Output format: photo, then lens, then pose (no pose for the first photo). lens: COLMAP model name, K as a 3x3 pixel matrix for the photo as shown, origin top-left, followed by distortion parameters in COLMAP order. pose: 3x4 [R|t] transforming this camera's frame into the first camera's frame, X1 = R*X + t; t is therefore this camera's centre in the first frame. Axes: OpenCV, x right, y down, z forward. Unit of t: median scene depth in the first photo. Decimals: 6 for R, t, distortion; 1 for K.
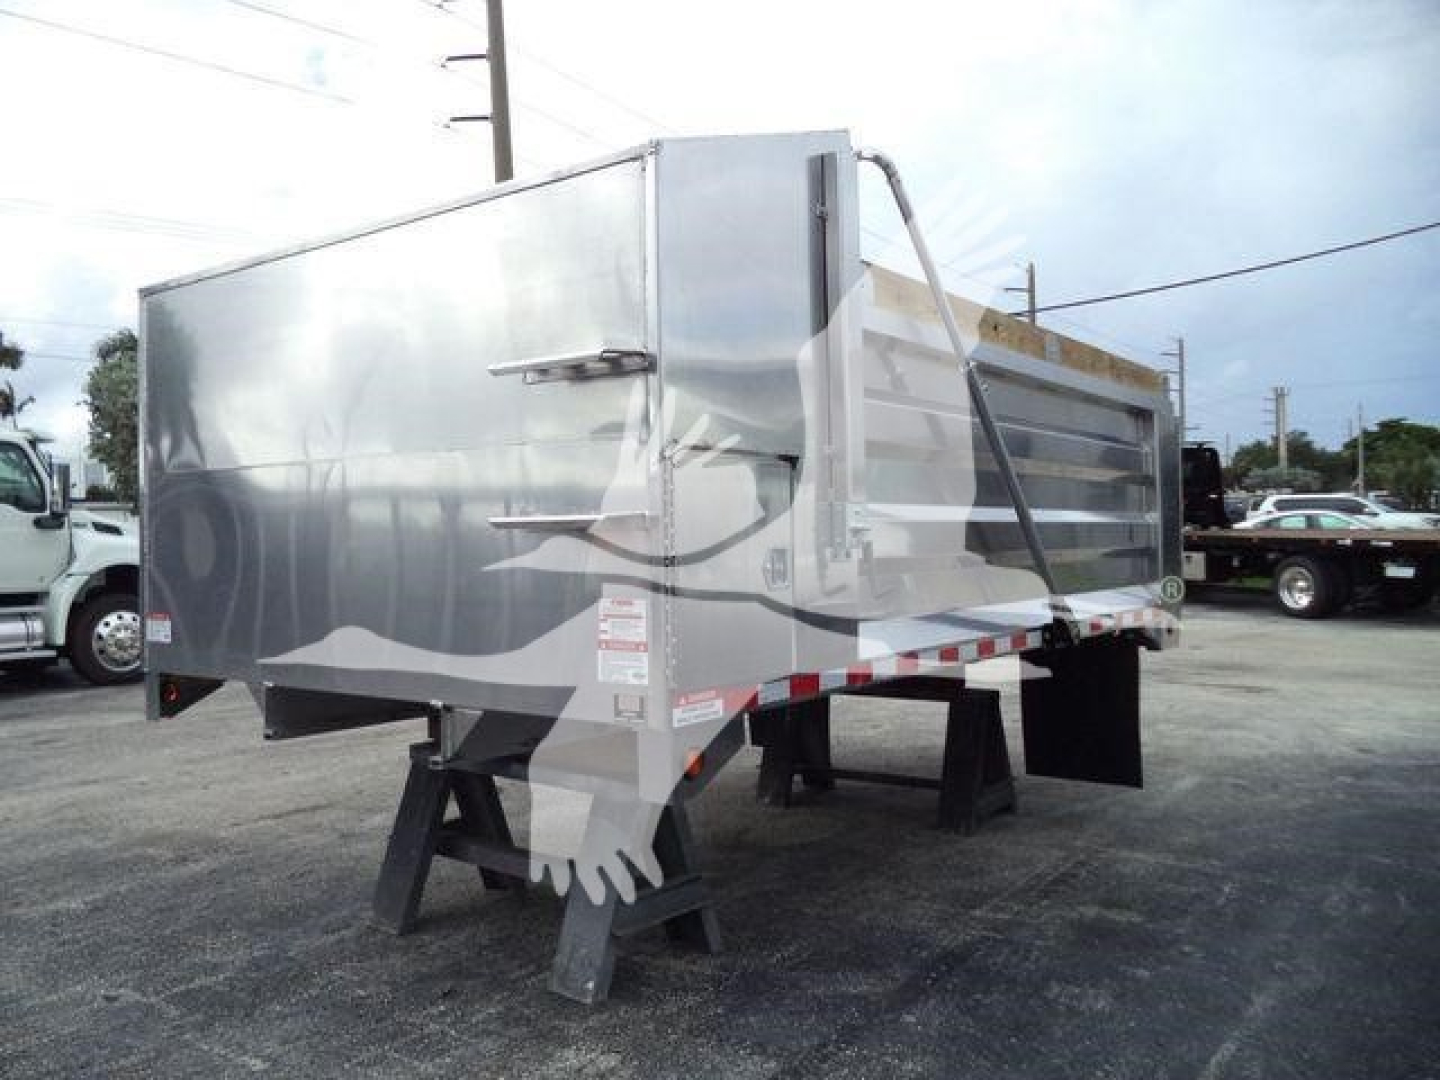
lens RADIAL K [[1157.4, 0, 715.3], [0, 1157.4, 538.9], [0, 0, 1]] dist [-0.032074, 0.004217]
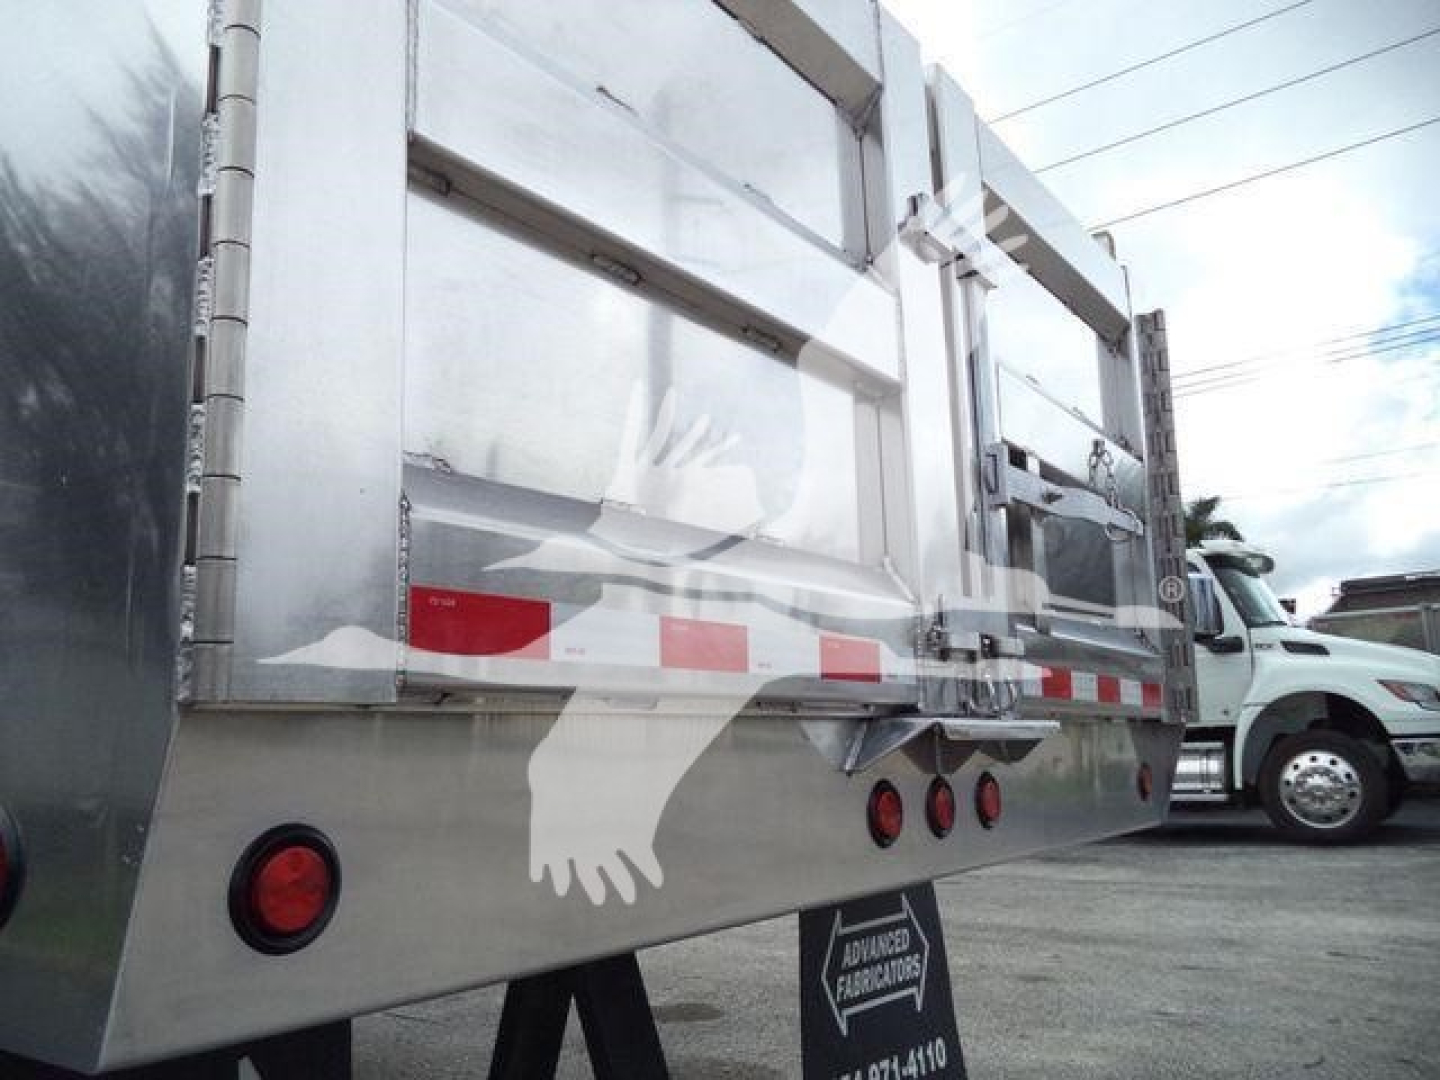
lens RADIAL K [[1157.4, 0, 715.3], [0, 1157.4, 538.9], [0, 0, 1]] dist [-0.032074, 0.004217]
pose [[0.038520, -0.162235, -0.986000, 0.695711], [0.029294, 0.986492, -0.161171, 0.087444], [0.998828, -0.022676, 0.042752, 1.428025]]
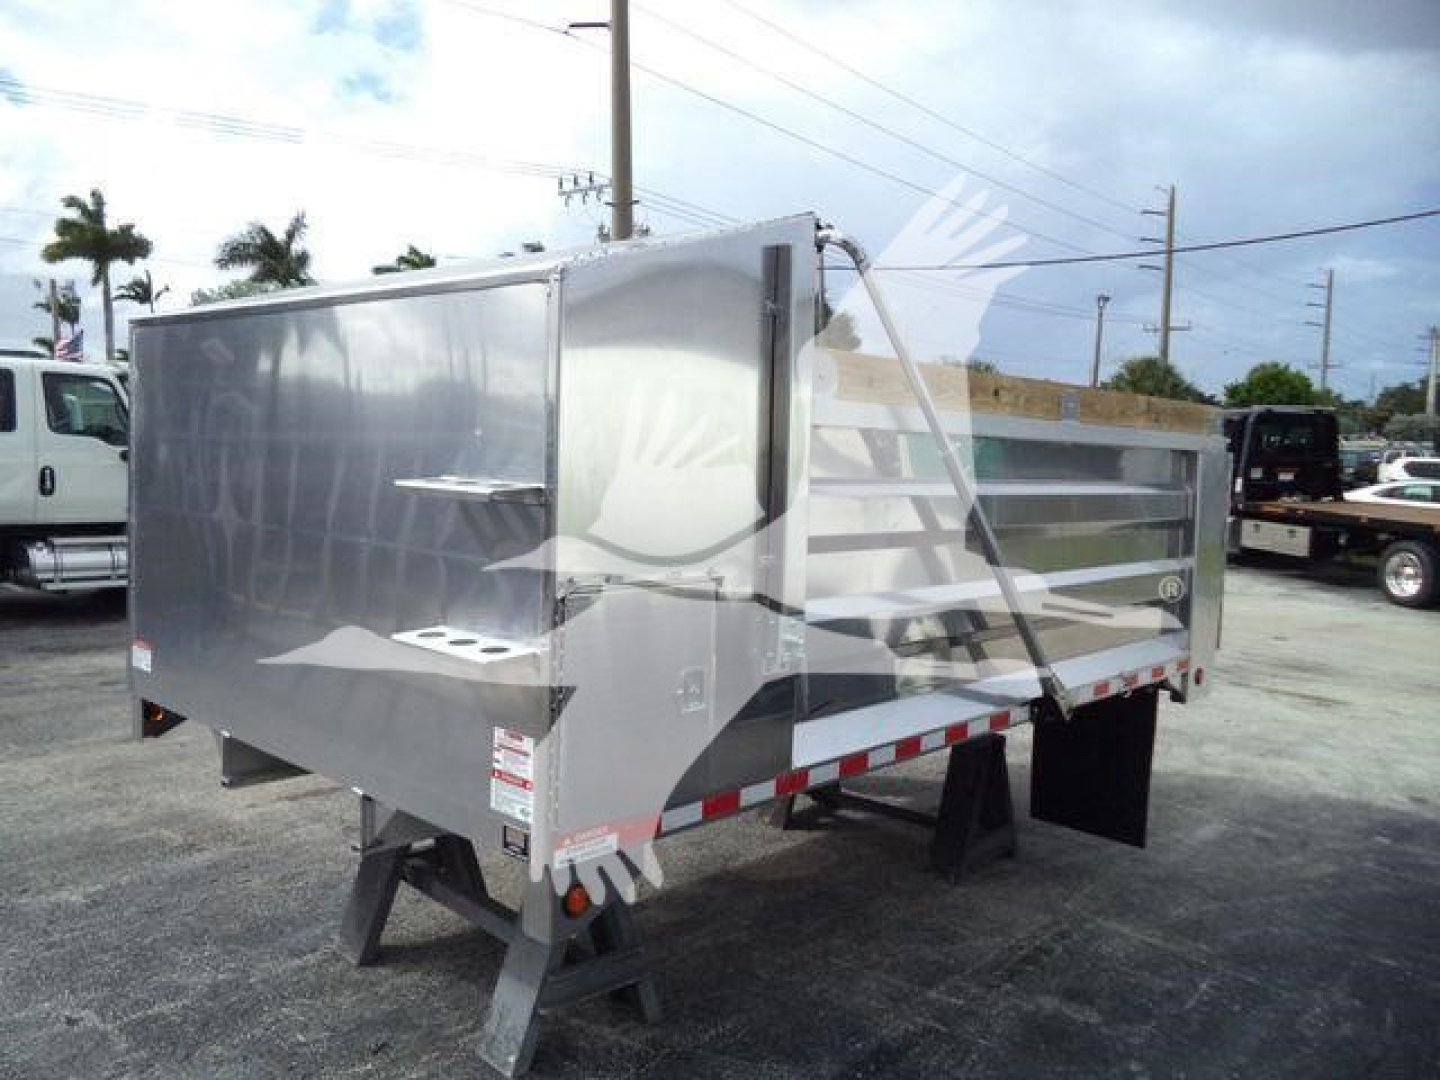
lens RADIAL K [[1157.4, 0, 715.3], [0, 1157.4, 538.9], [0, 0, 1]] dist [-0.032074, 0.004217]
pose [[0.993822, 0.058107, -0.094560, 0.107419], [-0.050488, 0.995430, 0.081055, -0.124263], [0.098838, -0.075780, 0.992214, 0.034929]]
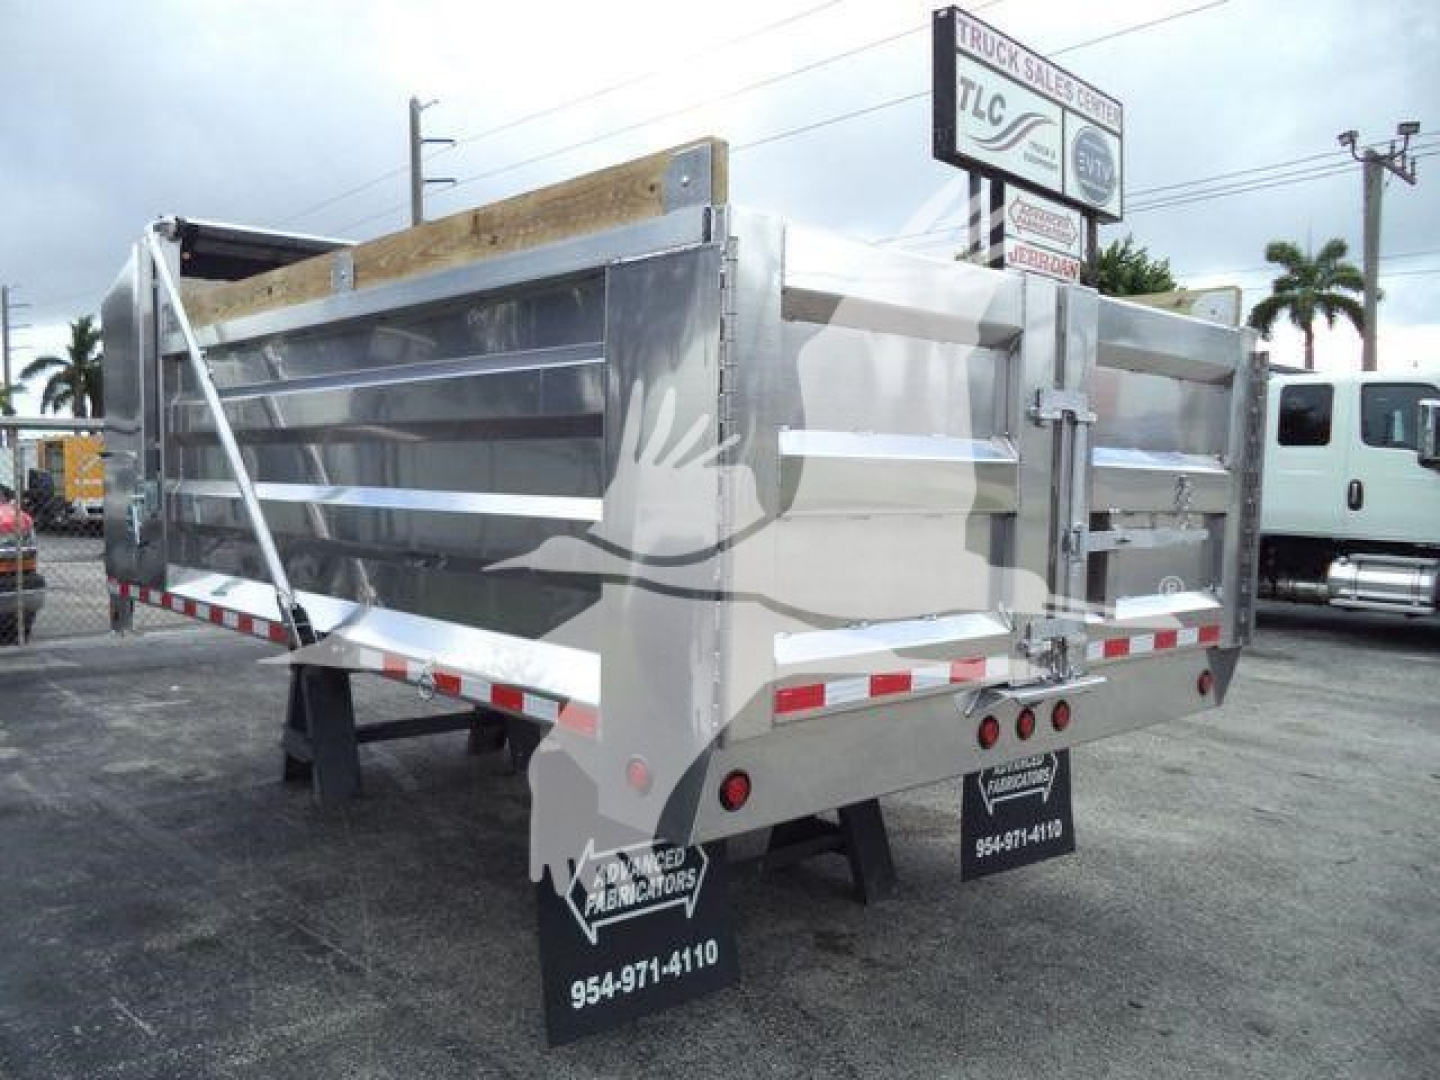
lens RADIAL K [[1157.4, 0, 715.3], [0, 1157.4, 538.9], [0, 0, 1]] dist [-0.032074, 0.004217]
pose [[-0.183123, 0.075717, -0.980170, 1.040978], [-0.016184, 0.996662, 0.080014, -0.055173], [0.982957, 0.030516, -0.181286, 1.454090]]
